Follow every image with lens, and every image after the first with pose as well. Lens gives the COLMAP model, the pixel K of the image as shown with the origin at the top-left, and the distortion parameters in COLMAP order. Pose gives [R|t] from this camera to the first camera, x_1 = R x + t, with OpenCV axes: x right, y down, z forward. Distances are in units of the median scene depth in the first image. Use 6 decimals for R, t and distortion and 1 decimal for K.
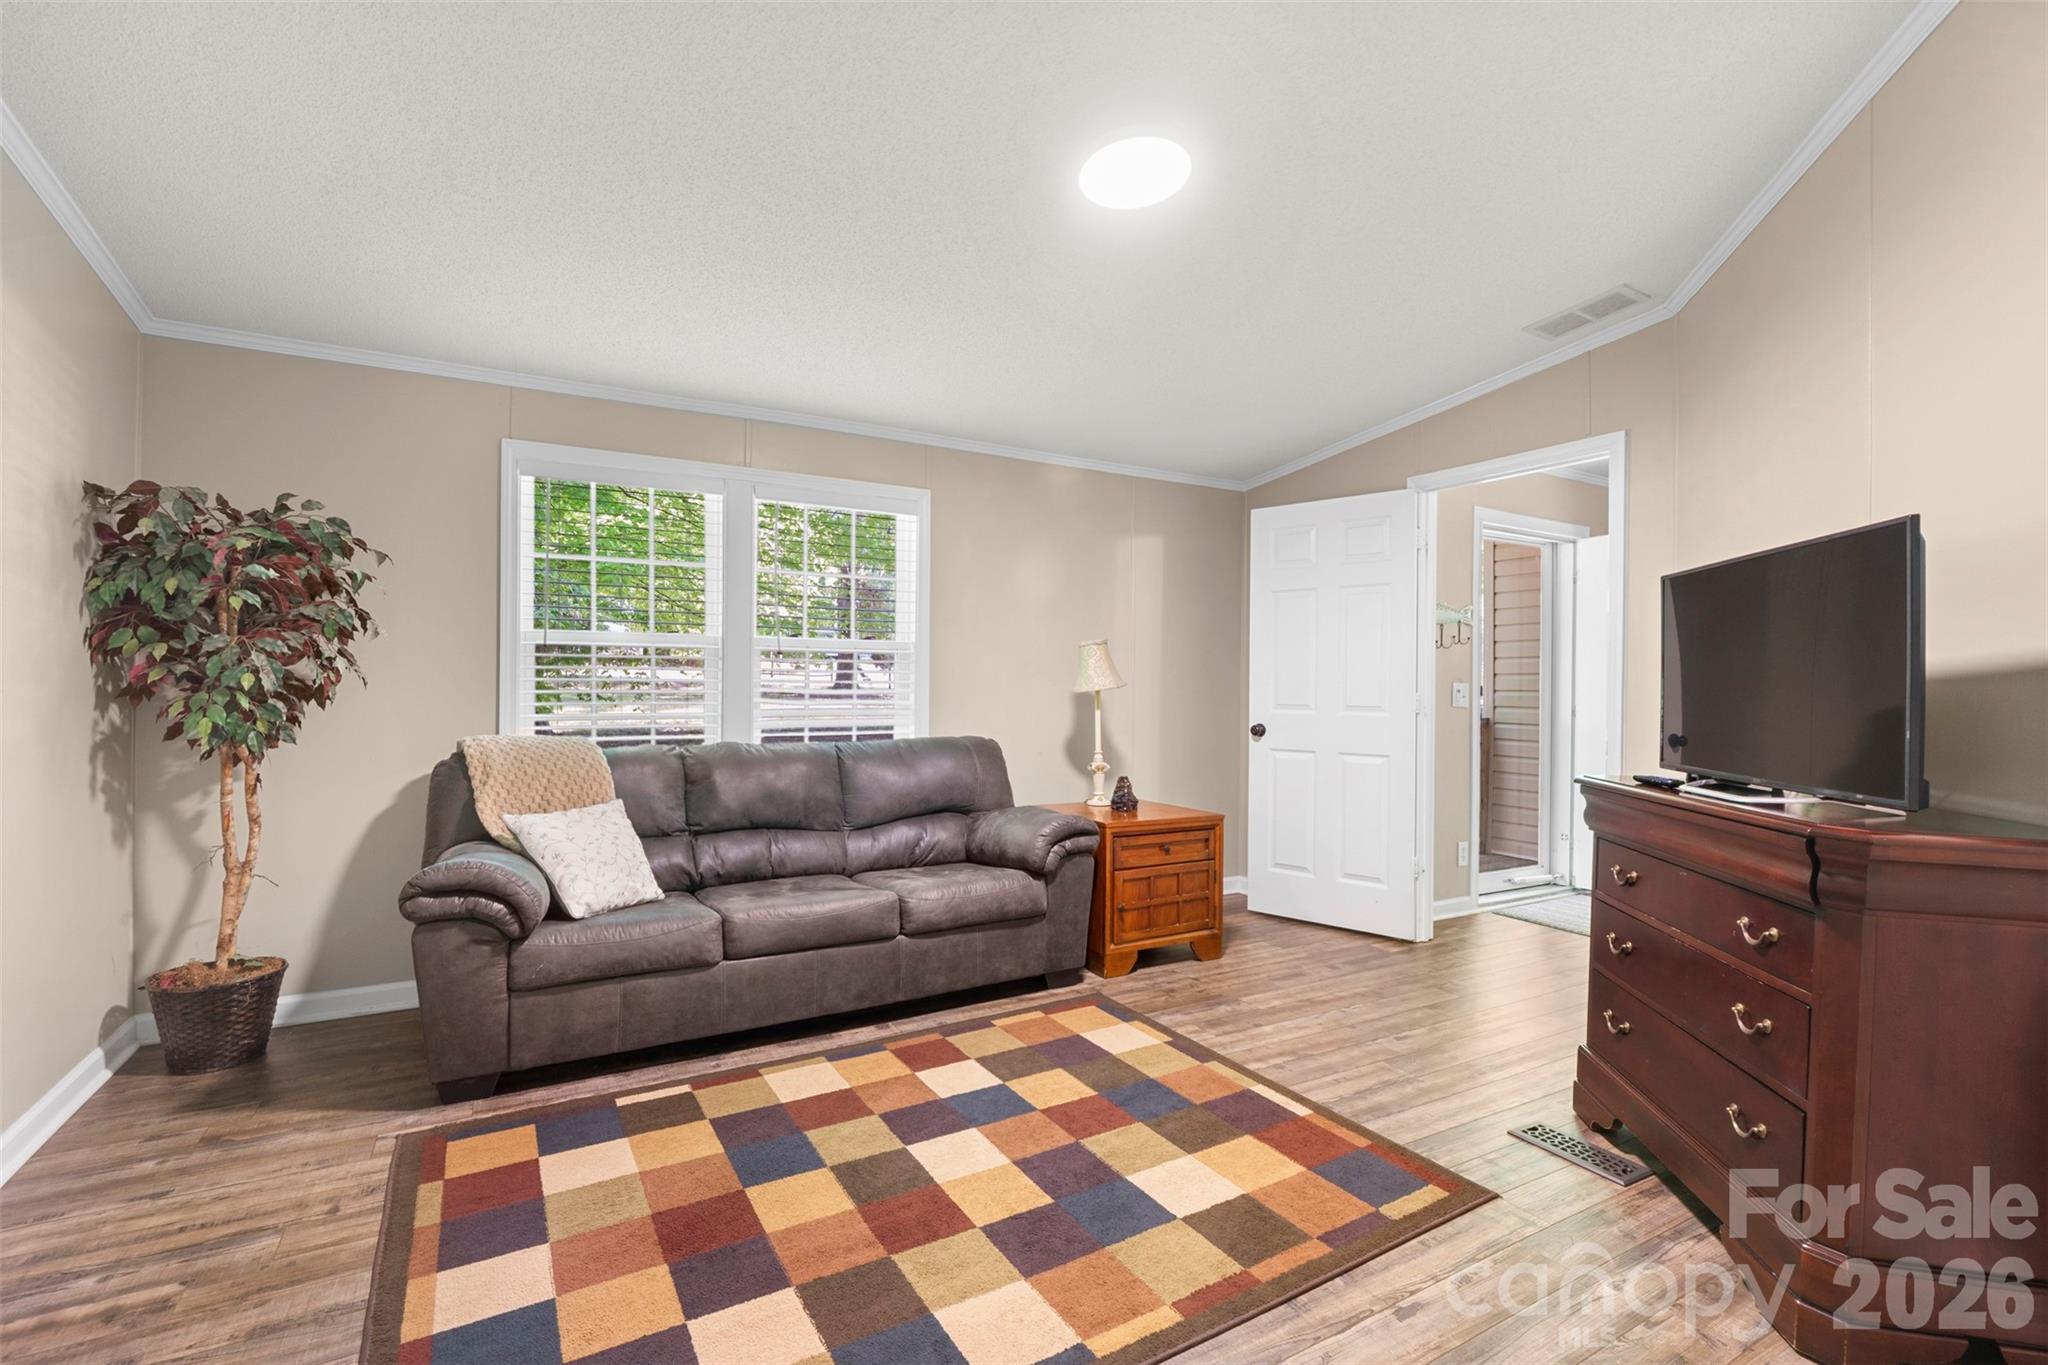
lens RADIAL K [[919.1, 0, 1021.1], [0, 919.1, 683.4], [0, 0, 1]] dist [-0.005900, -0.000752]
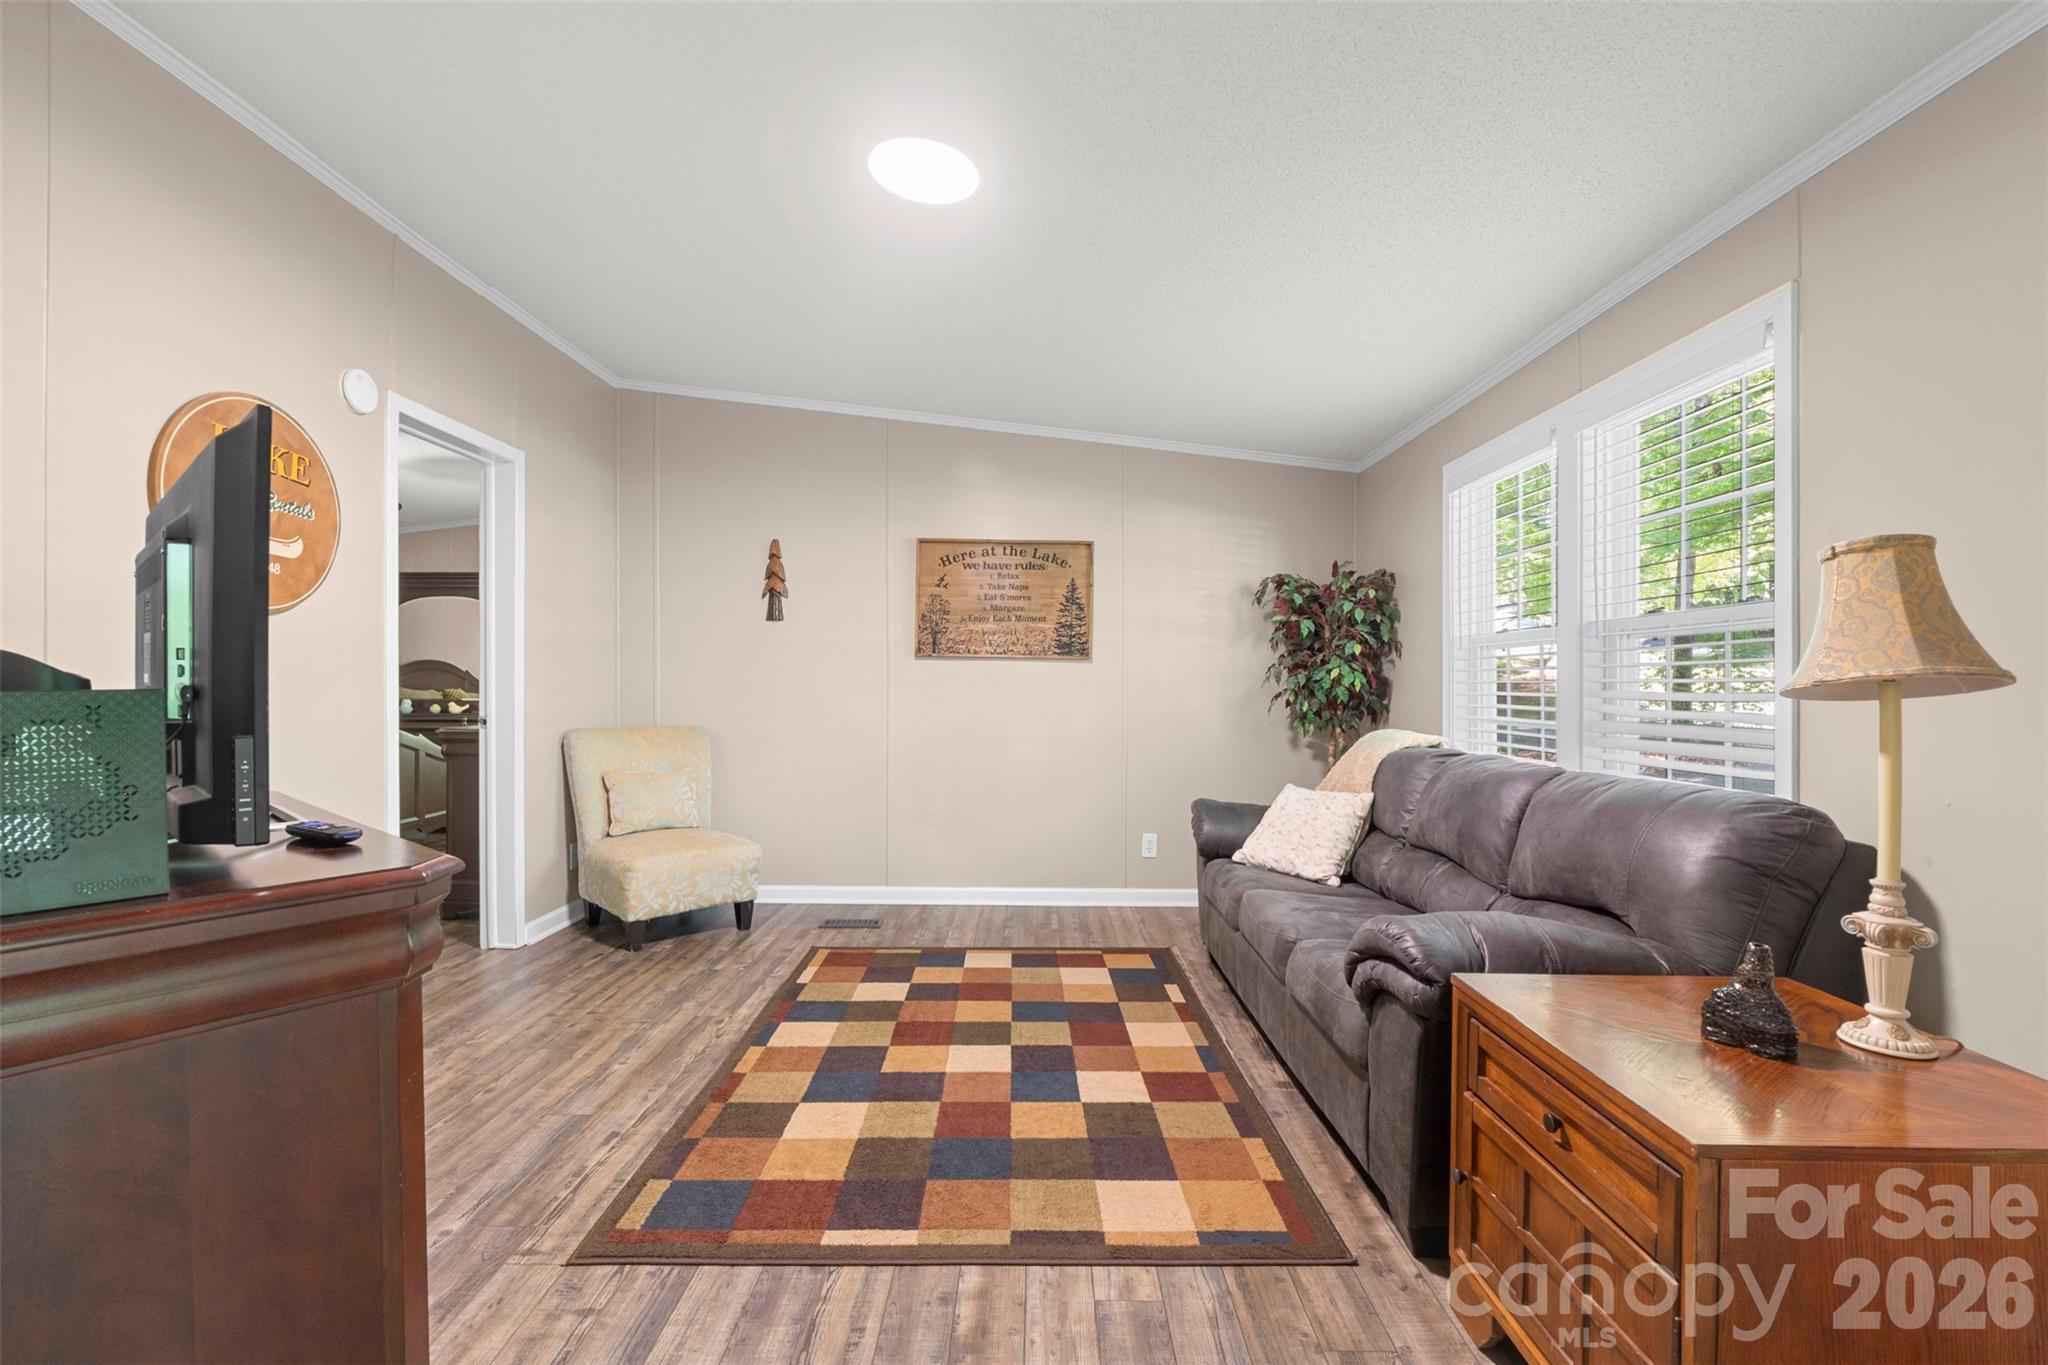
lens RADIAL K [[919.1, 0, 1027.0], [0, 919.1, 687.7], [0, 0, 1]] dist [-0.005900, -0.000752]
pose [[-0.507999, -0.005520, -0.861340, 0.893621], [-0.006450, 0.999976, -0.002604, 0.010602], [0.861333, 0.004233, -0.508023, 1.544071]]
